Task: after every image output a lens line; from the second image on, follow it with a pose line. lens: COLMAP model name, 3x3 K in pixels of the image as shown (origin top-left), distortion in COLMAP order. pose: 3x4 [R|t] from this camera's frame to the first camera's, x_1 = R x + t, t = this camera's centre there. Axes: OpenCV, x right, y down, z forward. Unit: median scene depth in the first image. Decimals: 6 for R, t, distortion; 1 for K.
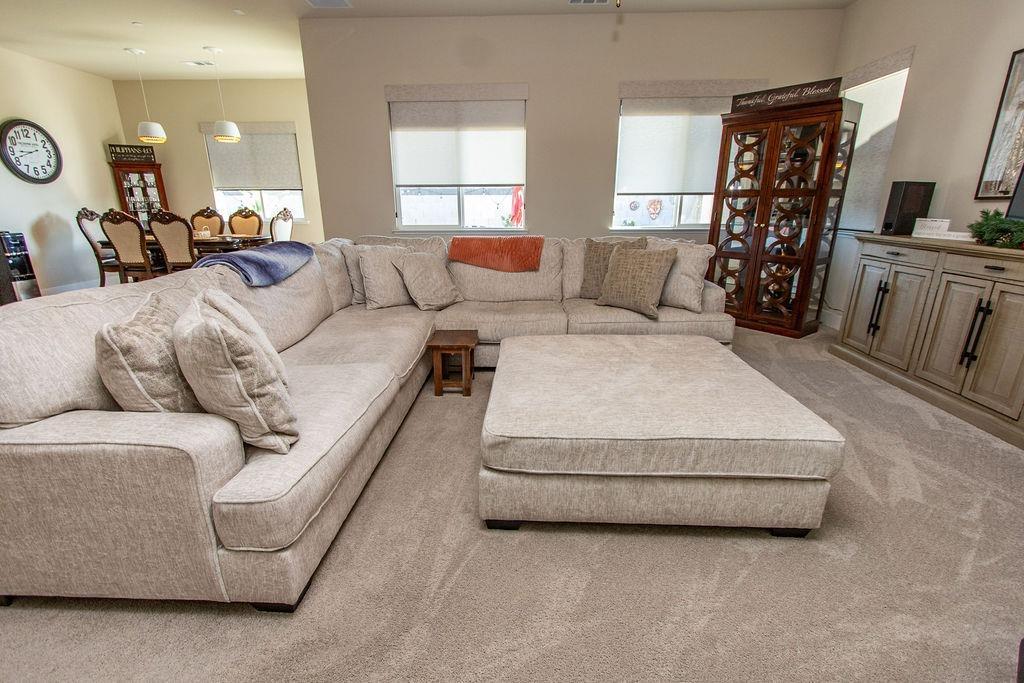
lens RADIAL K [[468.9, 0, 510.3], [0, 468.9, 347.5], [0, 0, 1]] dist [0.002632, 0.000195]
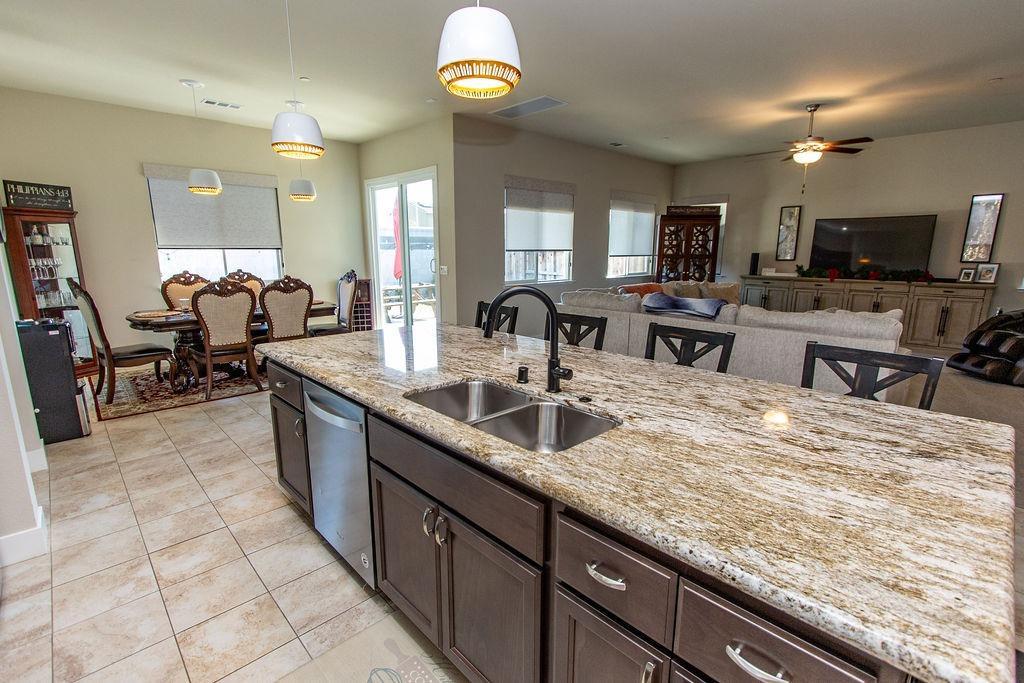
lens RADIAL K [[468.9, 0, 510.3], [0, 468.9, 347.5], [0, 0, 1]] dist [0.002632, 0.000195]
pose [[0.701962, -0.144283, 0.697447, -1.146728], [0.207773, 0.978154, -0.006765, -0.082137], [-0.681234, 0.149660, 0.716605, 0.138281]]
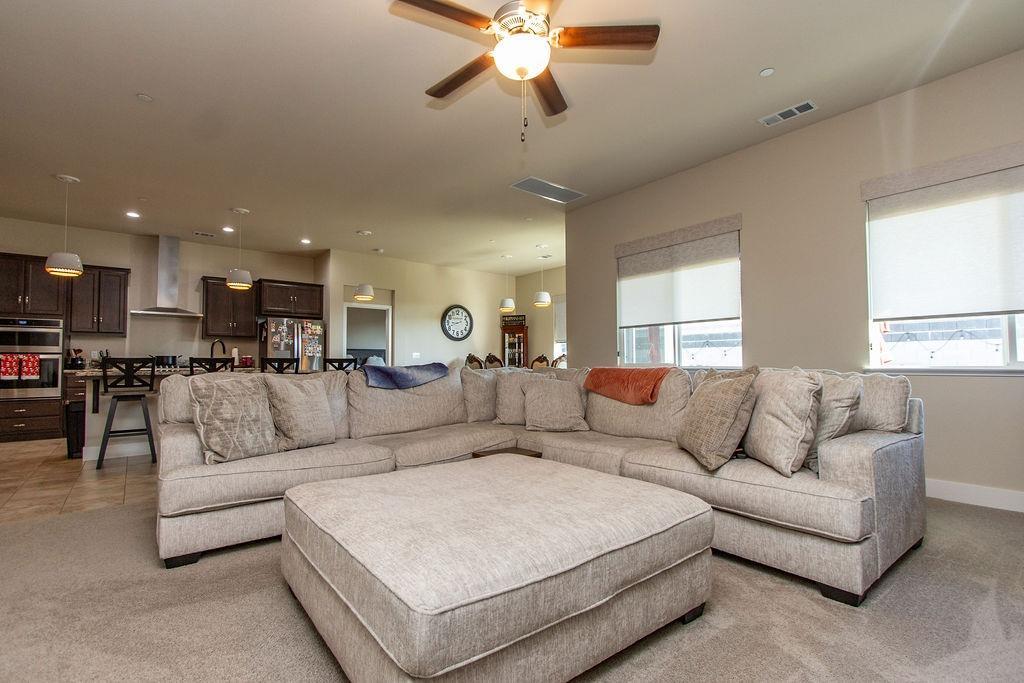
lens RADIAL K [[468.9, 0, 510.3], [0, 468.9, 347.5], [0, 0, 1]] dist [0.002632, 0.000195]
pose [[0.644473, -0.026227, -0.764177, 0.413540], [-0.225481, 0.948450, -0.222713, -0.008561], [0.730625, 0.315840, 0.605337, 0.188490]]
